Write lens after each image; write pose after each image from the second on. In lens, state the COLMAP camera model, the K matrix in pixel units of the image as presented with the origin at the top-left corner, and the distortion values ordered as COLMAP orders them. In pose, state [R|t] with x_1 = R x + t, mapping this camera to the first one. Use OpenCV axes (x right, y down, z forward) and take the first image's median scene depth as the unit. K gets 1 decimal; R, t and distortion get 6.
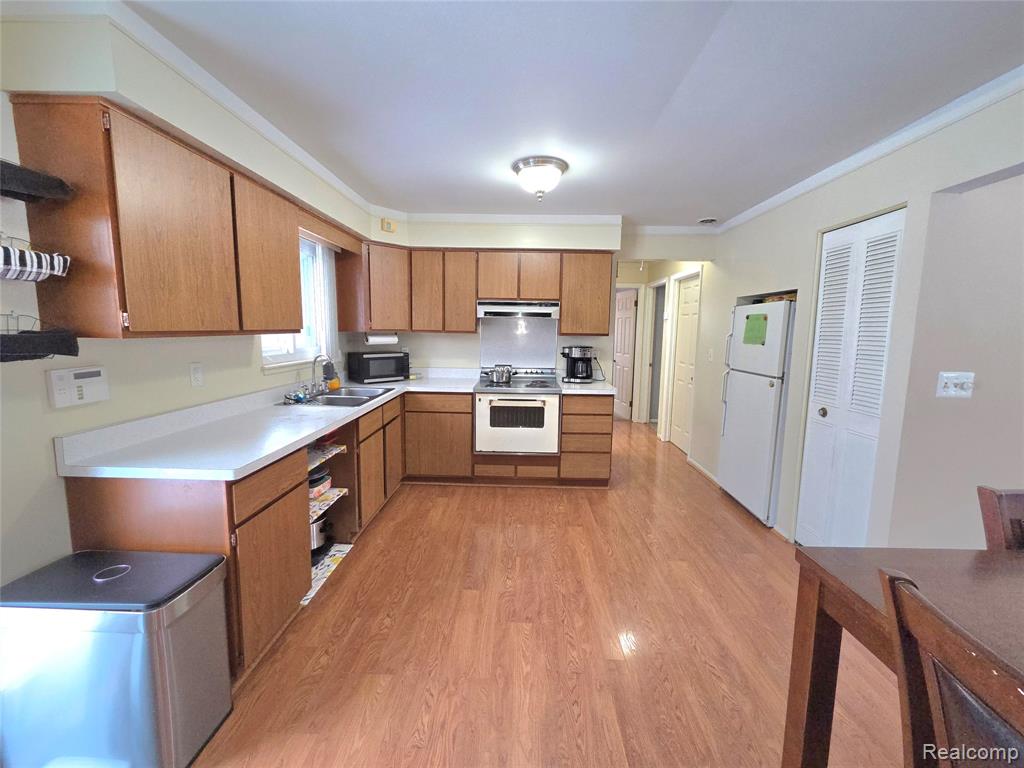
lens RADIAL K [[415.6, 0, 513.2], [0, 415.6, 380.1], [0, 0, 1]] dist [0.002524, -0.000368]
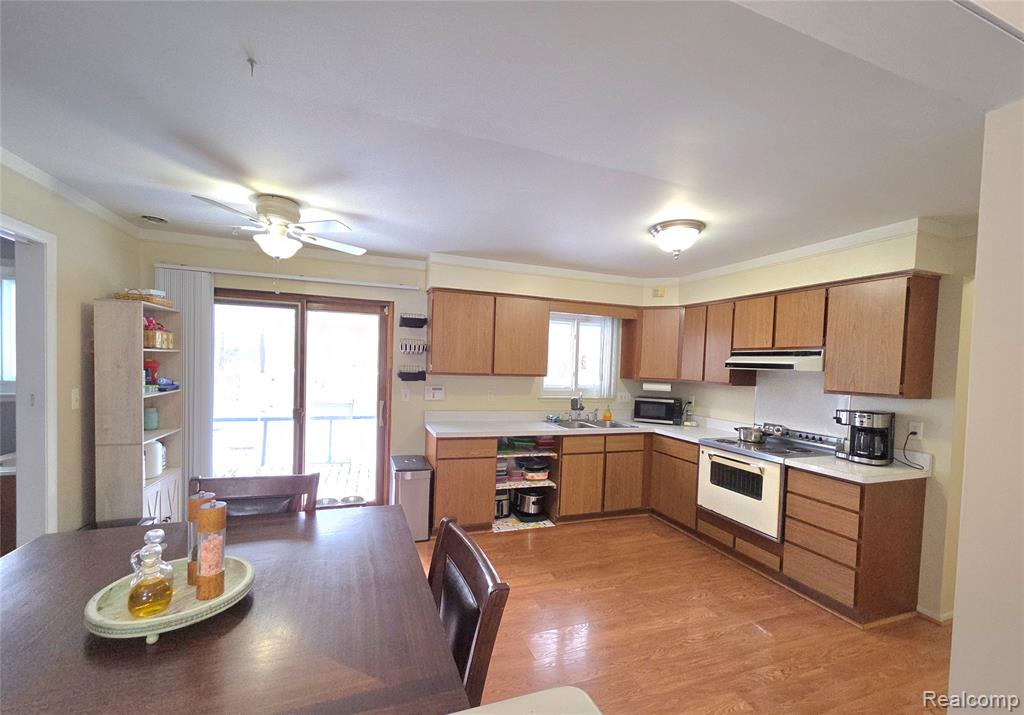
lens RADIAL K [[420.2, 0, 512.5], [0, 420.2, 380.5], [0, 0, 1]] dist [0.001100, 0.000071]
pose [[0.363031, 0.036180, -0.931075, 0.835562], [-0.144905, 0.989281, -0.018057, -0.045238], [0.920441, 0.141473, 0.364382, 0.255603]]
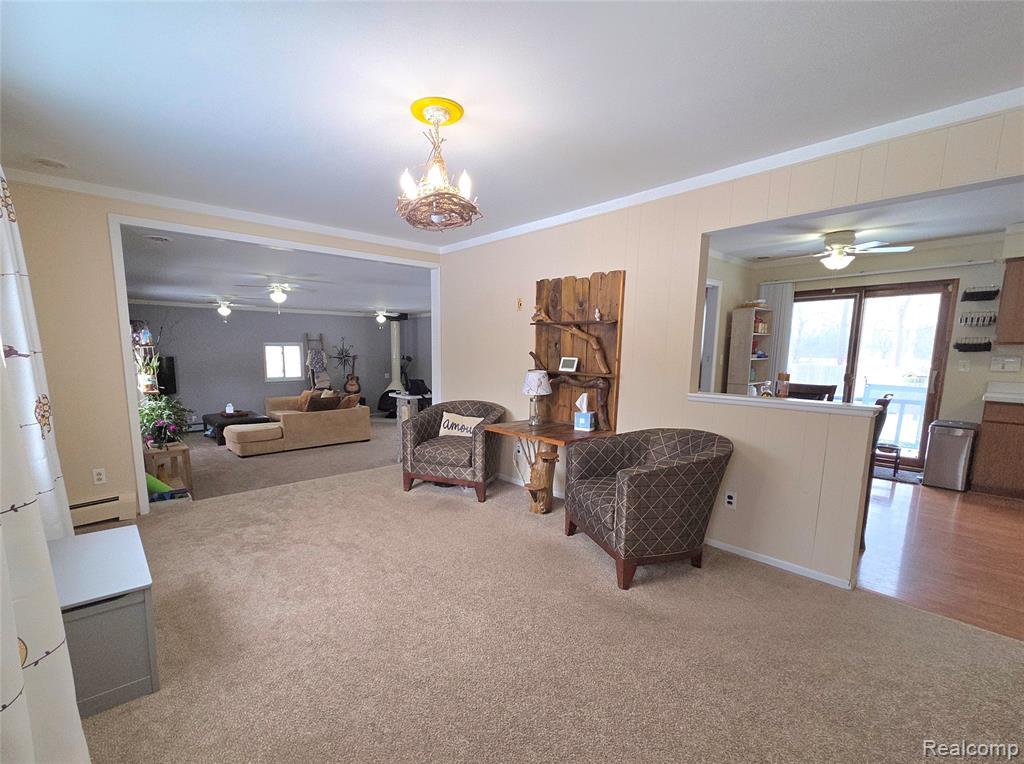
lens RADIAL K [[455.7, 0, 479.5], [0, 455.7, 411.8], [0, 0, 1]] dist [0.003083, 0.000207]
pose [[-0.743717, 0.077239, -0.664018, 1.756592], [-0.096022, 0.970659, 0.220455, -0.005967], [0.661563, 0.227717, -0.714479, 0.497273]]
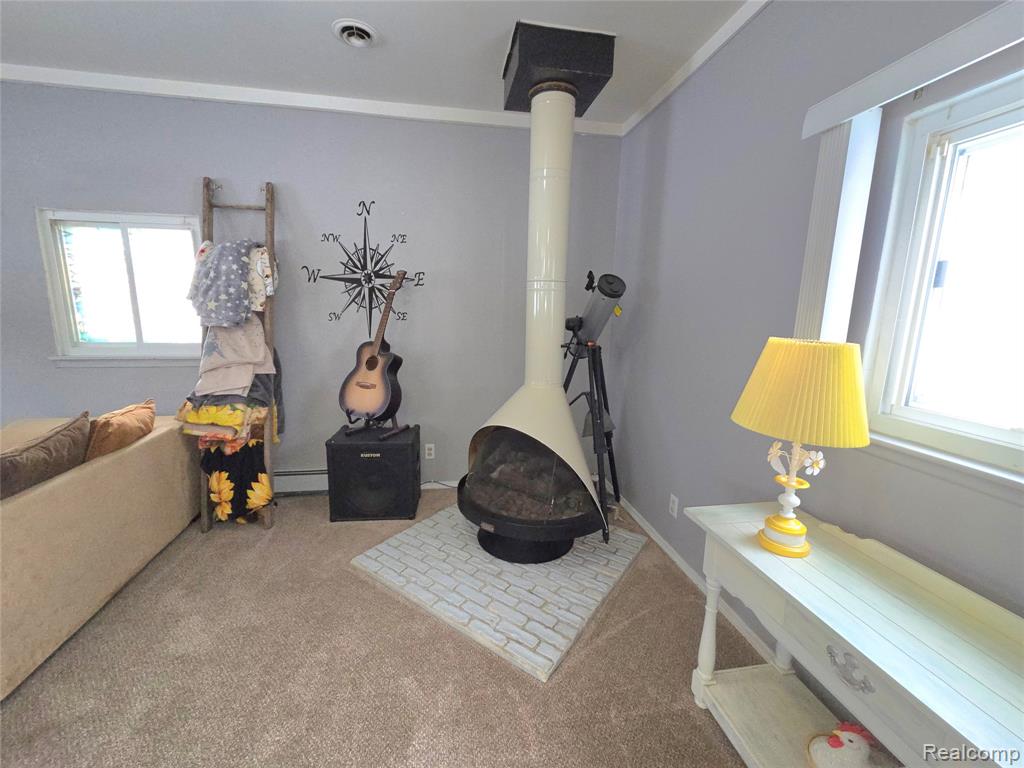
lens RADIAL K [[415.6, 0, 513.6], [0, 415.6, 377.4], [0, 0, 1]] dist [0.002524, -0.000368]
pose [[-0.978648, 0.002332, -0.205530, -0.172094], [-0.056659, 0.958135, 0.280656, 0.449098], [0.197580, 0.286309, -0.937544, -2.170466]]
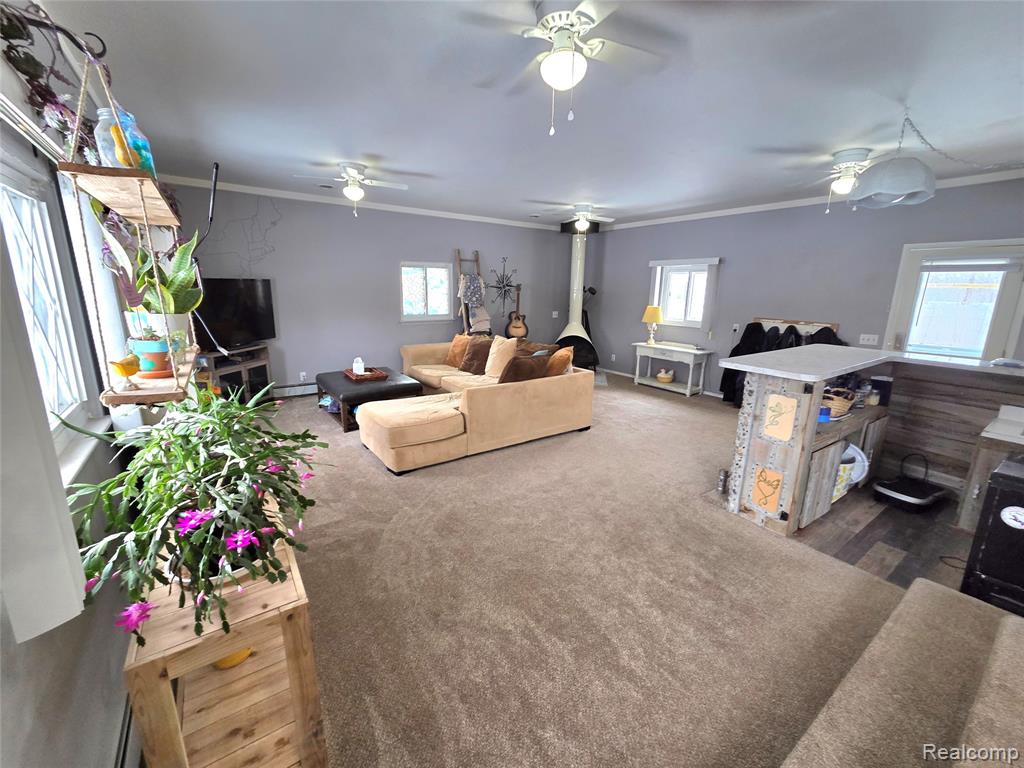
lens RADIAL K [[415.6, 0, 515.0], [0, 415.6, 383.4], [0, 0, 1]] dist [0.002524, -0.000368]
pose [[-0.795453, 0.110777, -0.595805, 1.487628], [-0.104940, 0.943120, 0.315456, 0.268464], [0.596861, 0.313454, -0.738582, -1.126974]]
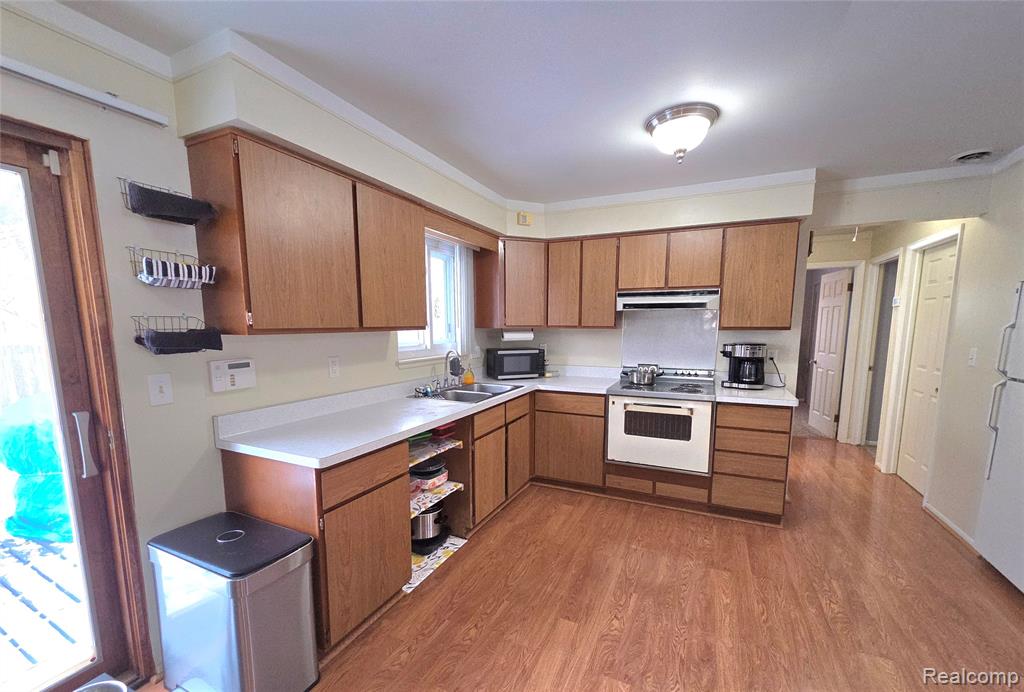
lens RADIAL K [[415.3, 0, 511.6], [0, 415.3, 379.5], [0, 0, 1]] dist [0.003313, -0.000445]
pose [[0.913826, 0.037359, -0.404383, 0.098880], [-0.034956, 0.999300, 0.013327, -0.008829], [0.404598, 0.001958, 0.914493, 0.118462]]
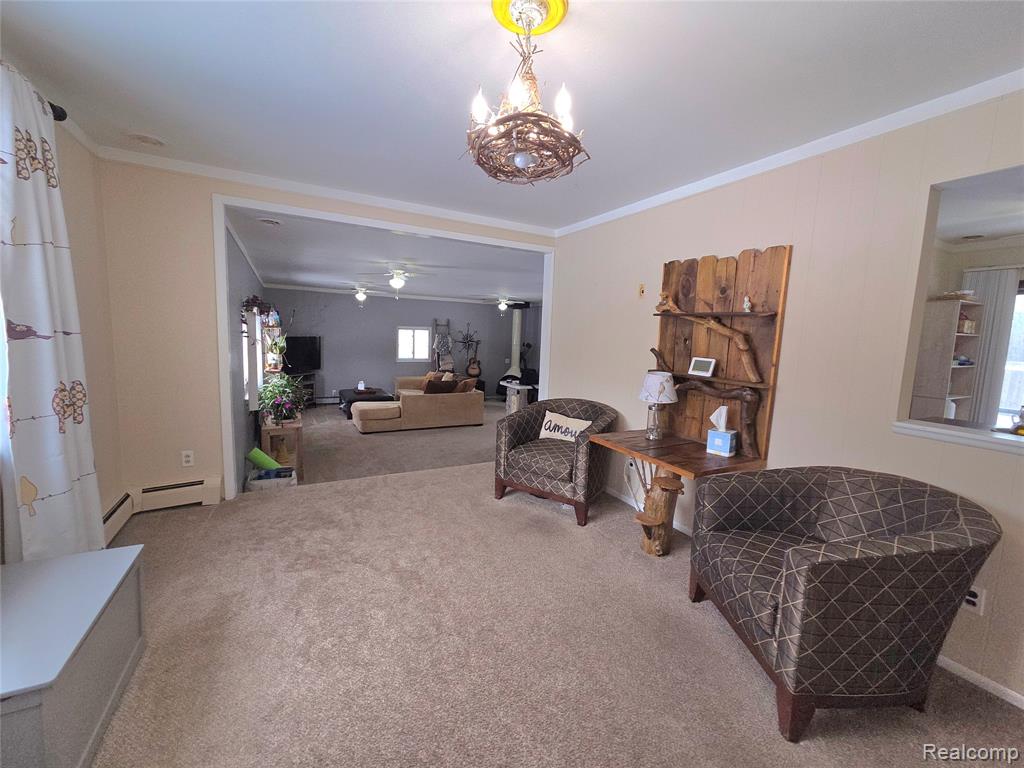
lens RADIAL K [[415.6, 0, 513.4], [0, 415.6, 377.4], [0, 0, 1]] dist [0.002524, -0.000368]
pose [[-0.865935, 0.009166, -0.500072, 1.526428], [-0.108586, 0.972539, 0.205856, 0.002252], [0.488227, 0.232559, -0.841160, 0.288605]]
